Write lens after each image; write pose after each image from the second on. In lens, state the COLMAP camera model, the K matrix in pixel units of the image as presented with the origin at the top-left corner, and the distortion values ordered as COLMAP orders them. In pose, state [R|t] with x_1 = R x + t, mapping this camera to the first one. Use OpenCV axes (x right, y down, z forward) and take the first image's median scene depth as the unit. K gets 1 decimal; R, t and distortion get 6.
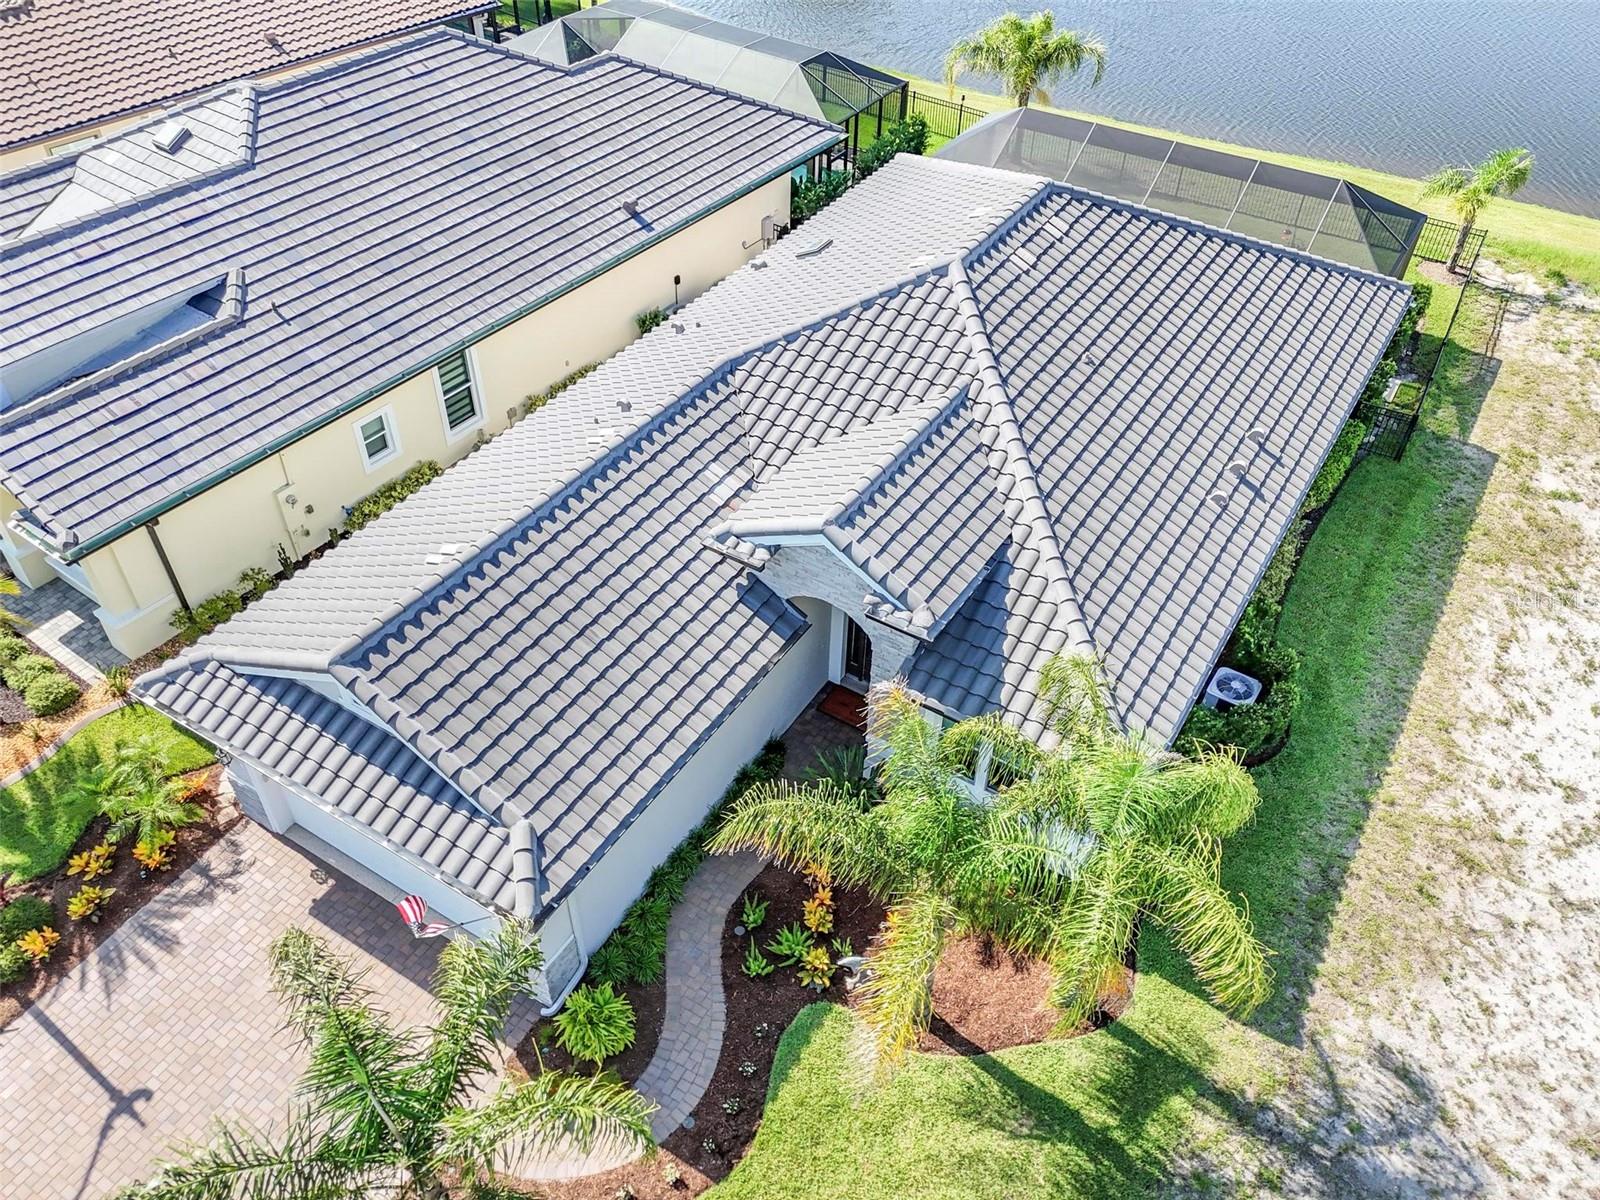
lens RADIAL K [[1223.1, 0, 800.0], [0, 1223.1, 600.0], [0, 0, 1]] dist [0.069641, -0.061509]
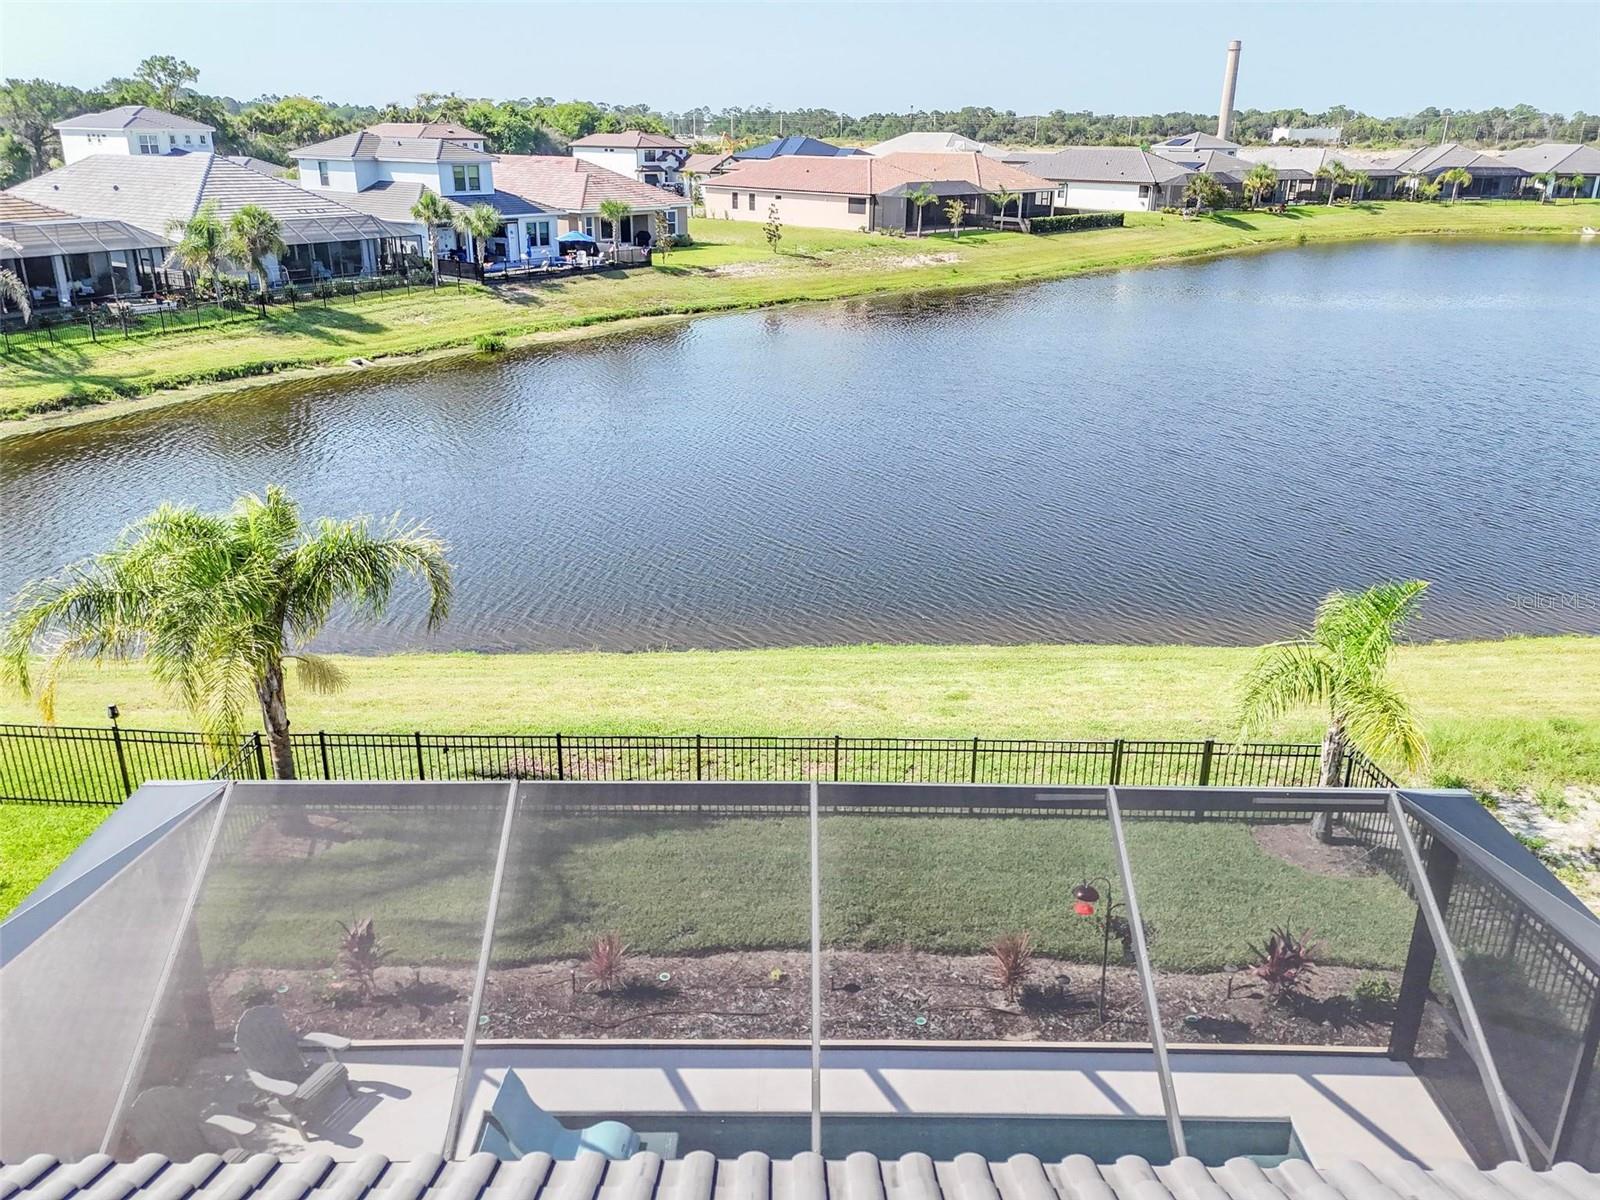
lens RADIAL K [[1220.1, 0, 800.0], [0, 1220.1, 600.0], [0, 0, 1]] dist [0.097418, -0.119826]
pose [[0.846257, -0.200197, 0.493731, 0.220376], [0.363420, 0.894557, -0.260179, -0.432572], [-0.389584, 0.399610, 0.829781, 0.967394]]
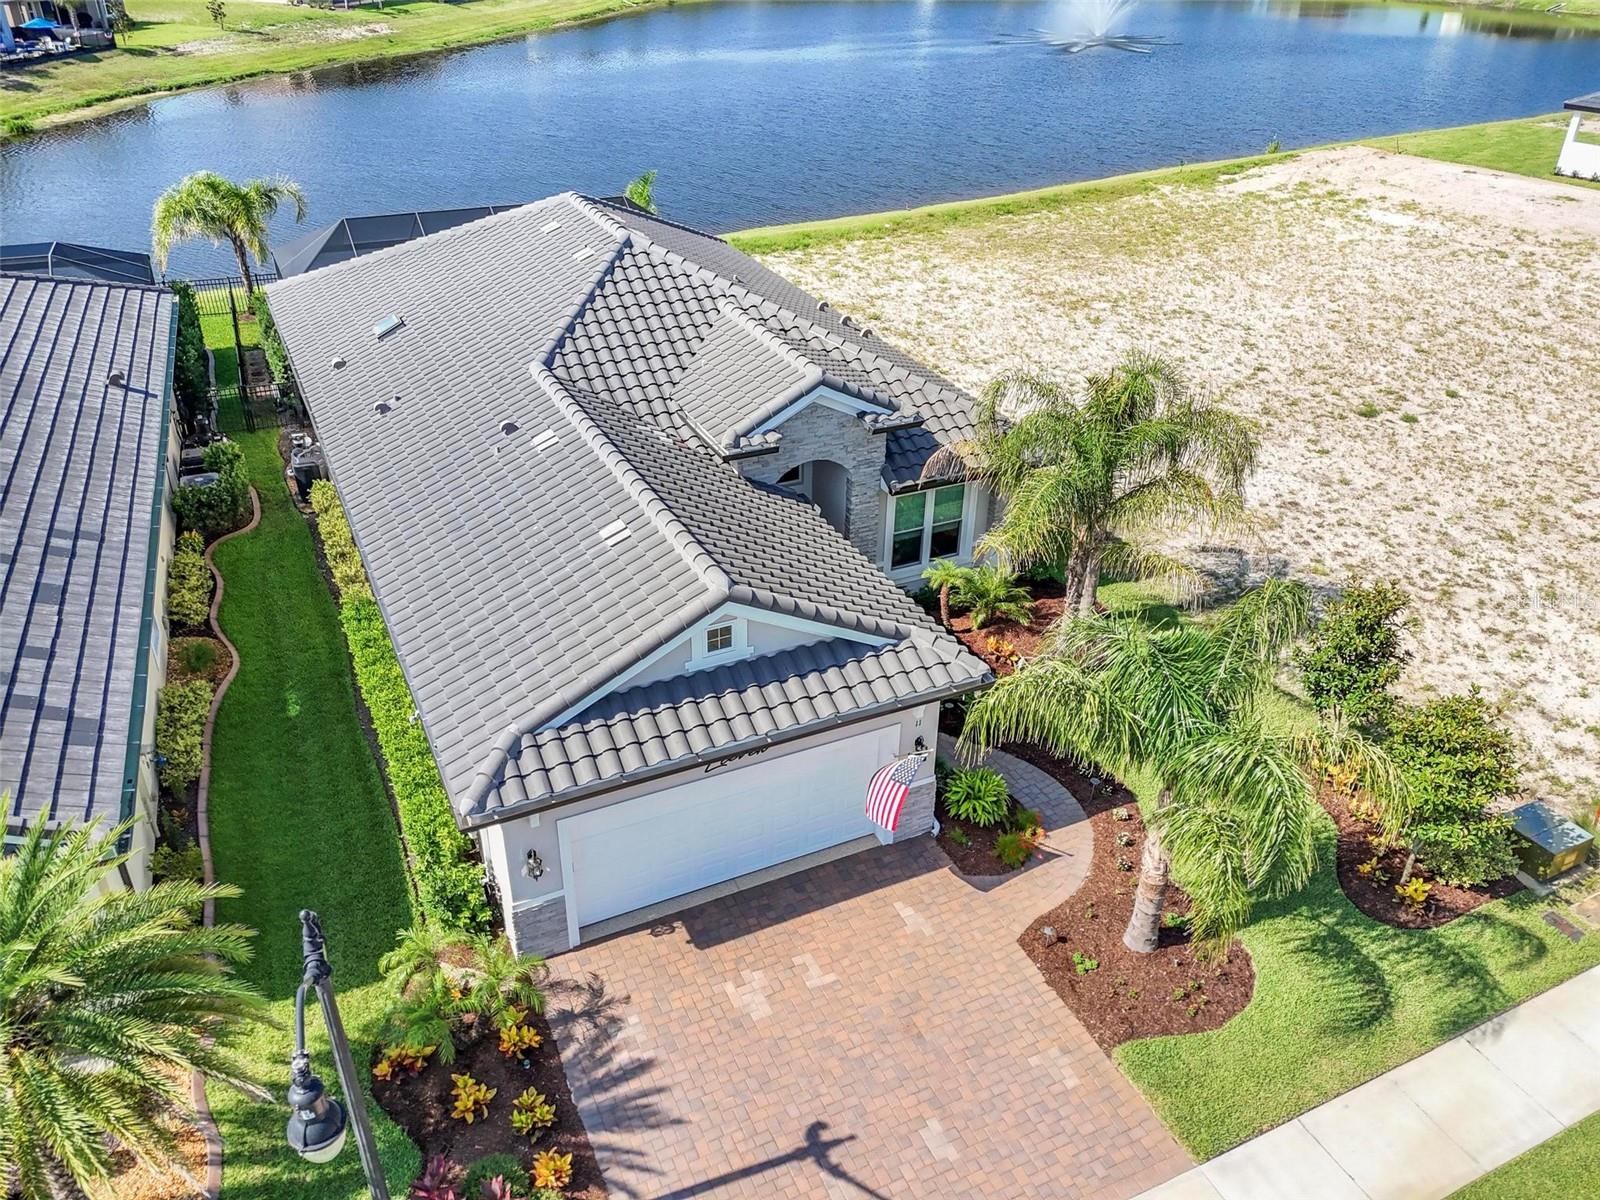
lens RADIAL K [[1223.1, 0, 800.0], [0, 1223.1, 600.0], [0, 0, 1]] dist [0.069641, -0.061509]
pose [[0.534837, -0.437836, 0.722668, -0.699613], [0.563177, 0.822316, 0.081409, 0.007689], [-0.629905, 0.363449, 0.686385, 0.188962]]
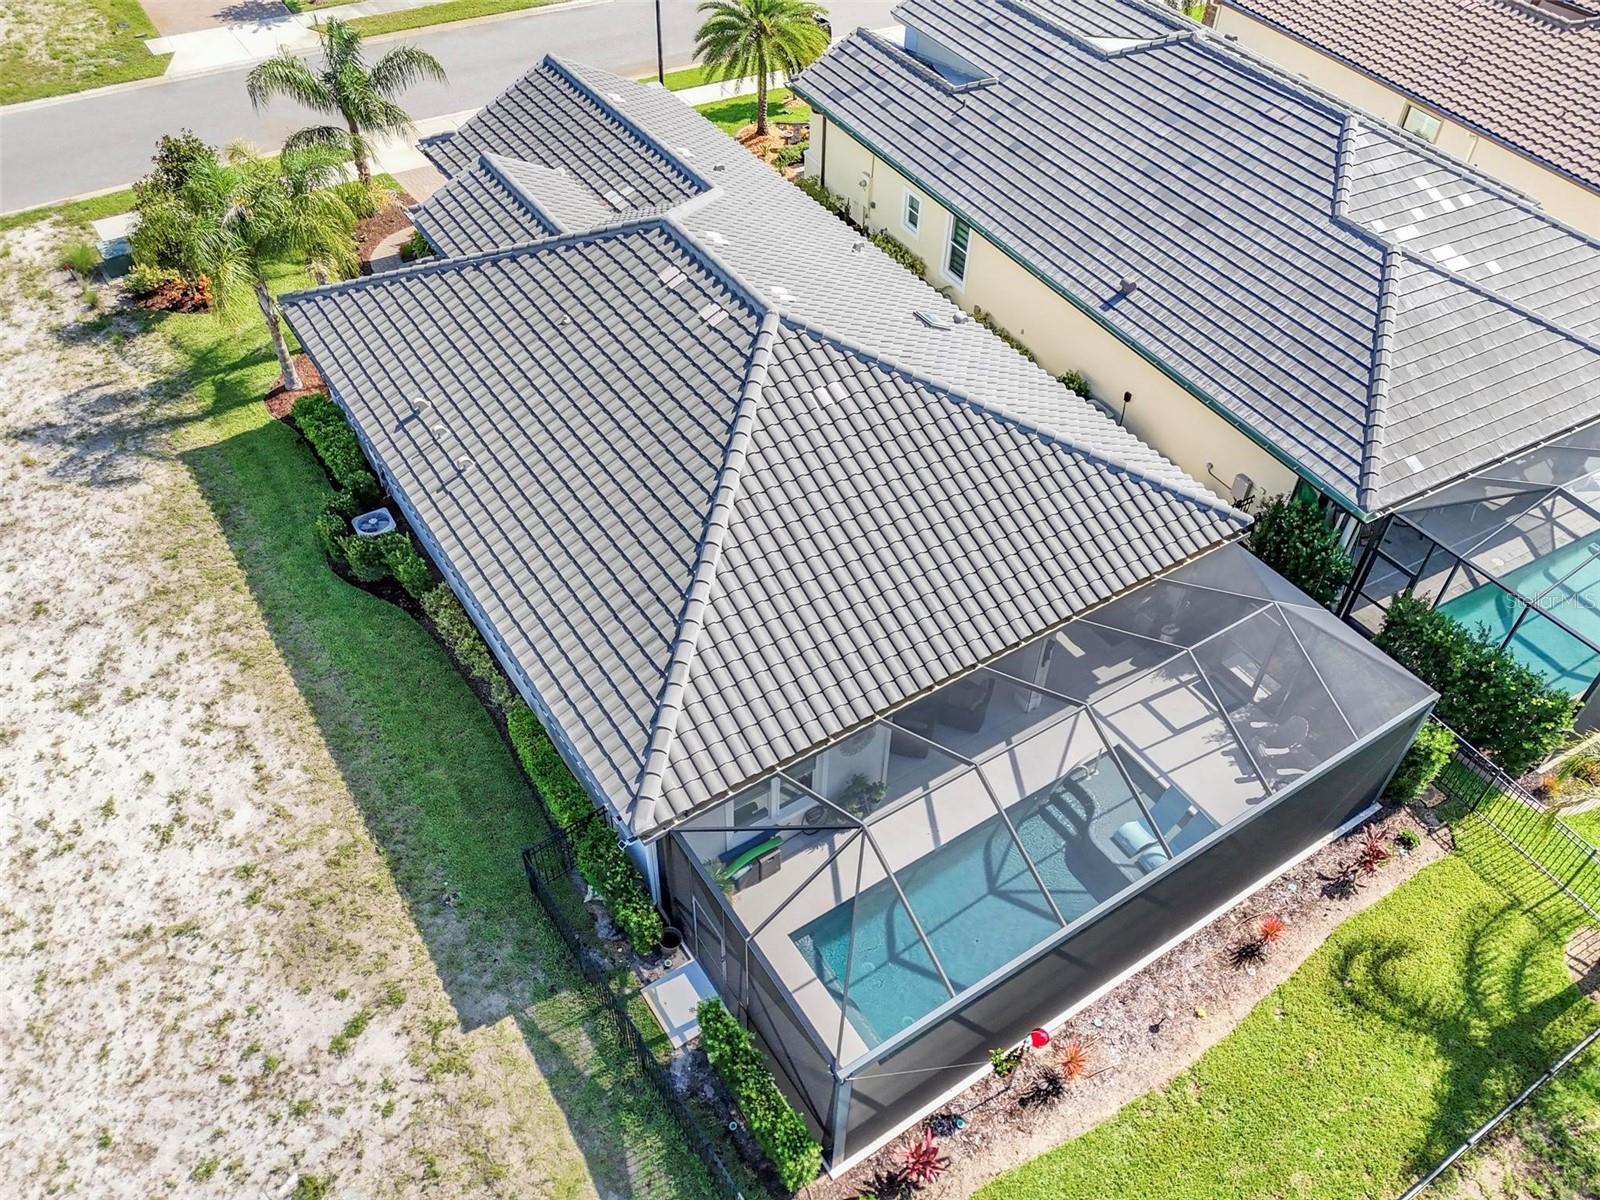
lens RADIAL K [[1223.1, 0, 800.0], [0, 1223.1, 600.0], [0, 0, 1]] dist [0.069641, -0.061509]
pose [[-0.419362, 0.620287, -0.662857, 0.924609], [-0.630283, 0.326563, 0.704344, -0.917312], [0.653360, 0.713163, 0.254008, 0.921360]]
